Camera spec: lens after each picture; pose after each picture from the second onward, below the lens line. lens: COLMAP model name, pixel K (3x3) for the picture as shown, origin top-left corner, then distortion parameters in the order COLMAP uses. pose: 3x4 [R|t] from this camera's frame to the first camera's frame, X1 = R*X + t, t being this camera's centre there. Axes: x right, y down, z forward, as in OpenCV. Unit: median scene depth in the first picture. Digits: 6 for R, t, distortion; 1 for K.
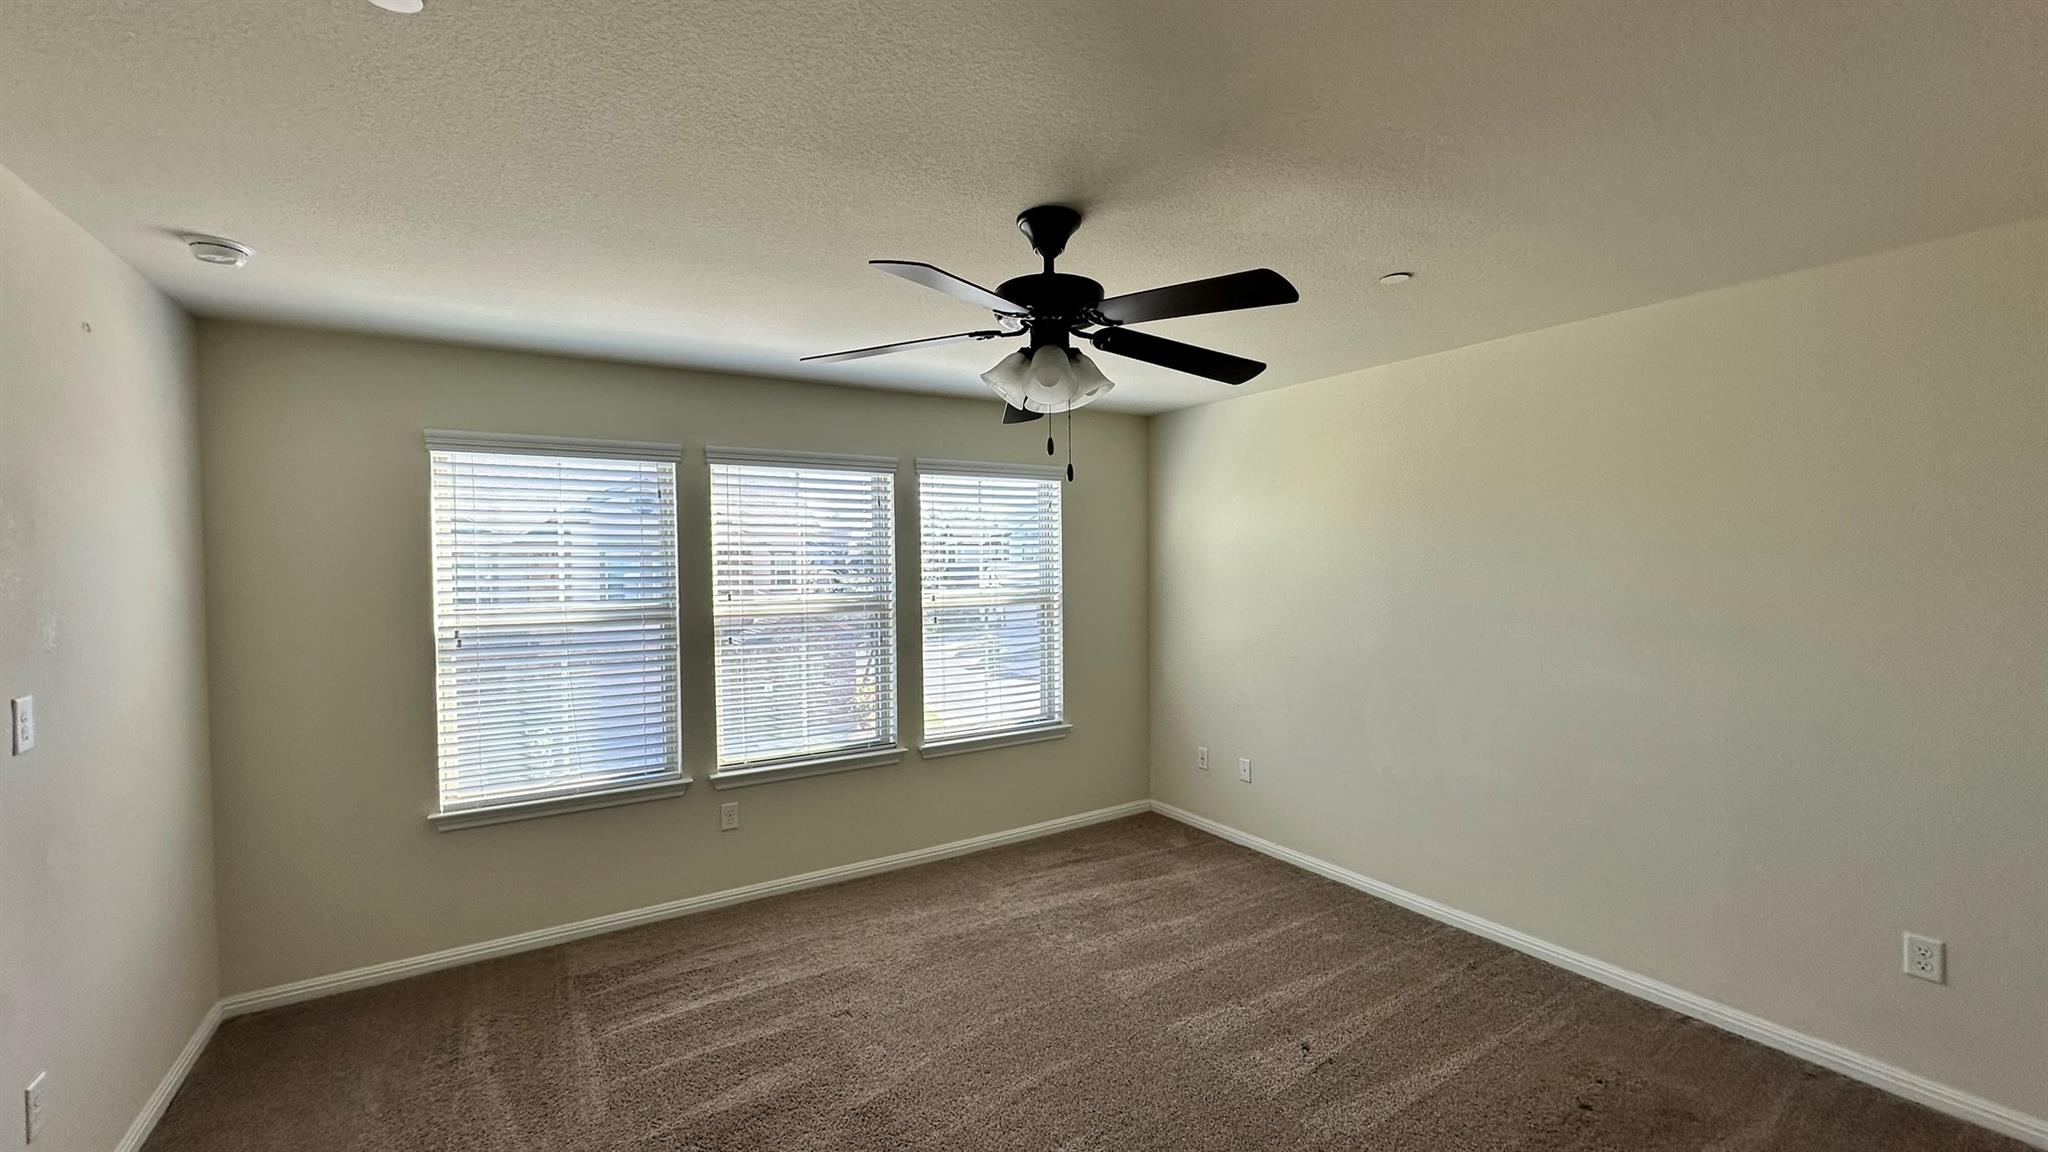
lens RADIAL K [[757.7, 0, 1025.3], [0, 757.7, 600.5], [0, 0, 1]] dist [0.000451, -0.000043]
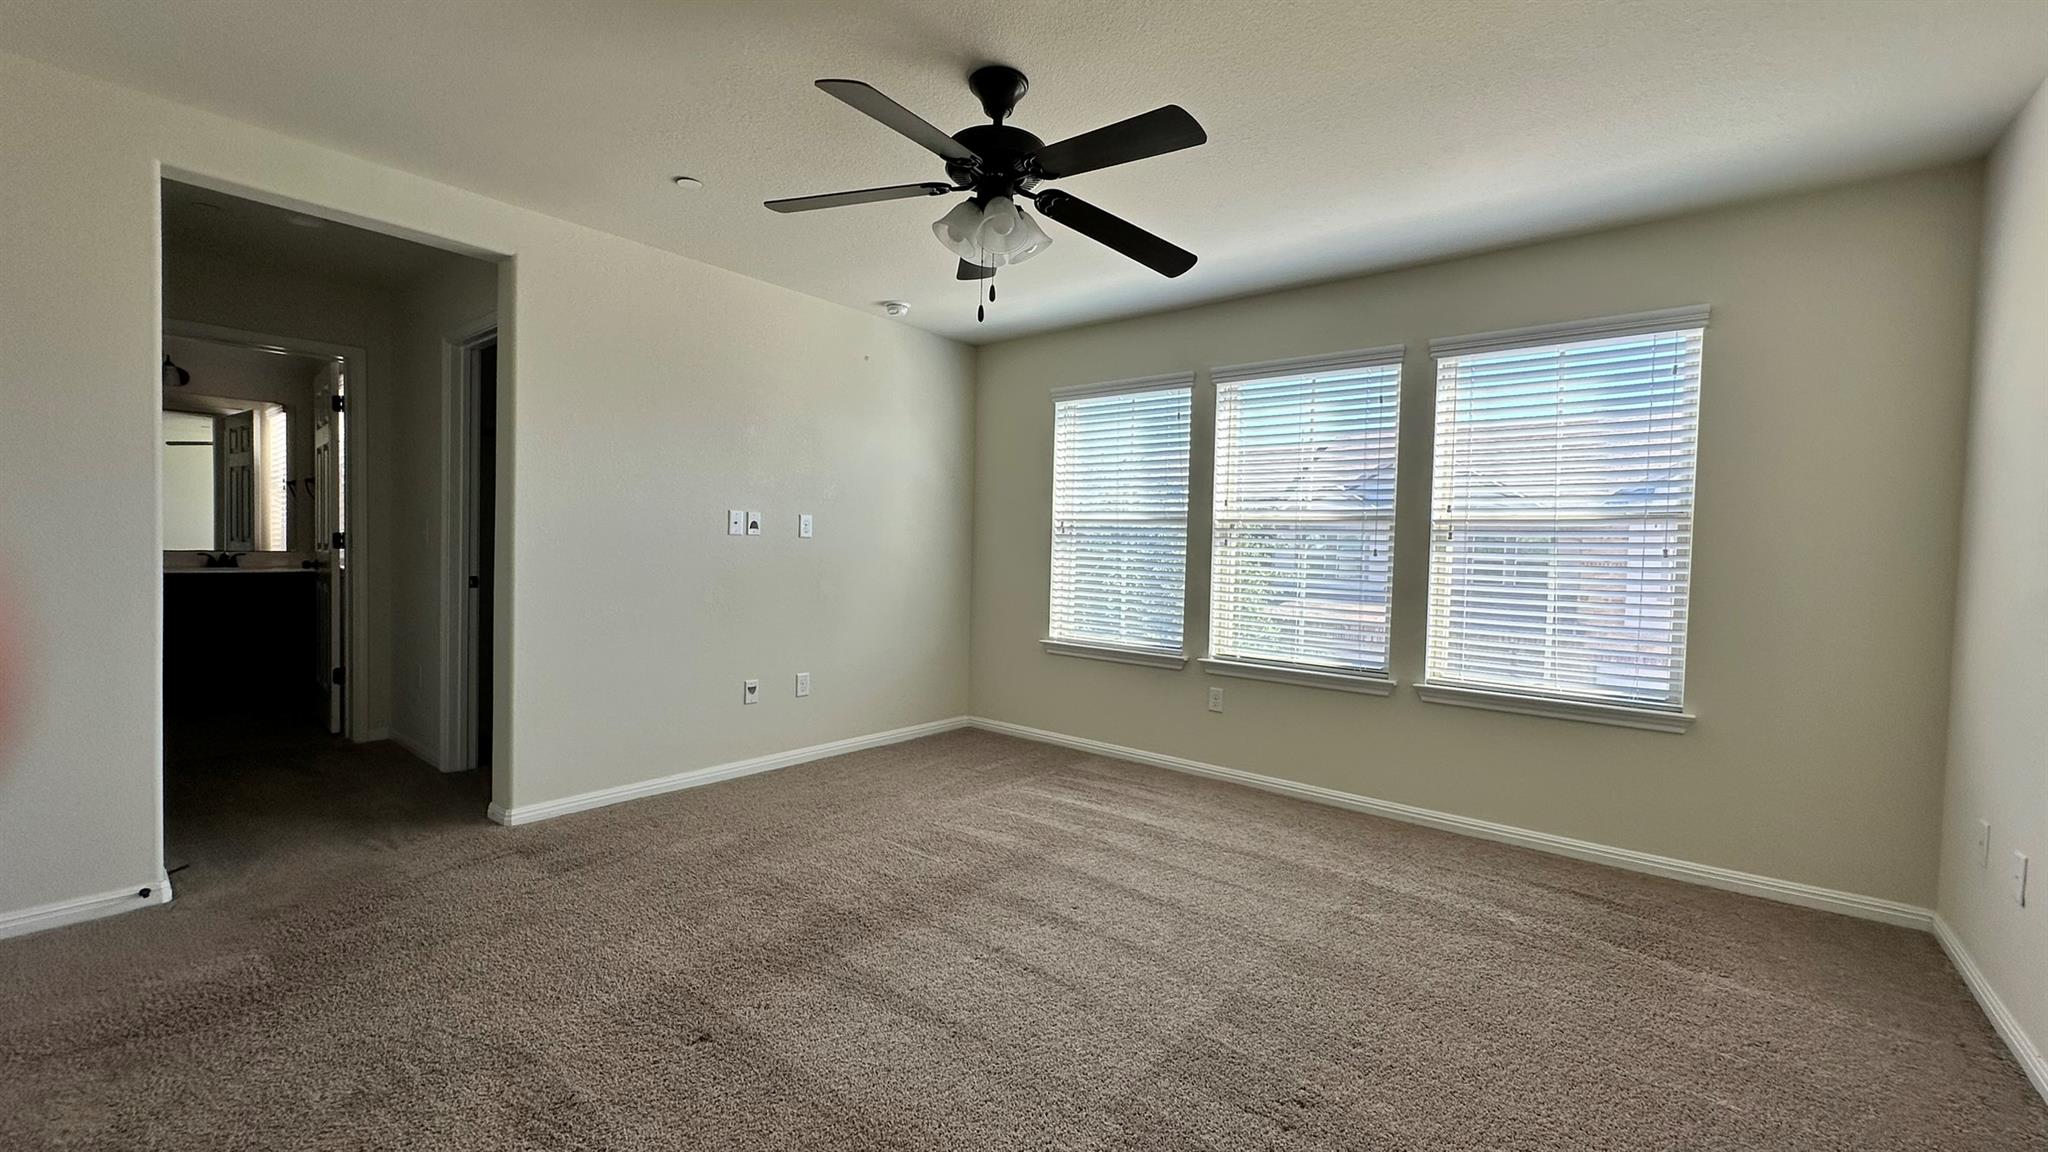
lens RADIAL K [[820.0, 0, 1026.7], [0, 820.0, 579.5], [0, 0, 1]] dist [-0.001090, 0.000244]
pose [[0.353751, 0.070203, -0.932701, 0.750061], [-0.052553, 0.997096, 0.055118, 0.067560], [0.933862, 0.029518, 0.356413, 0.366356]]
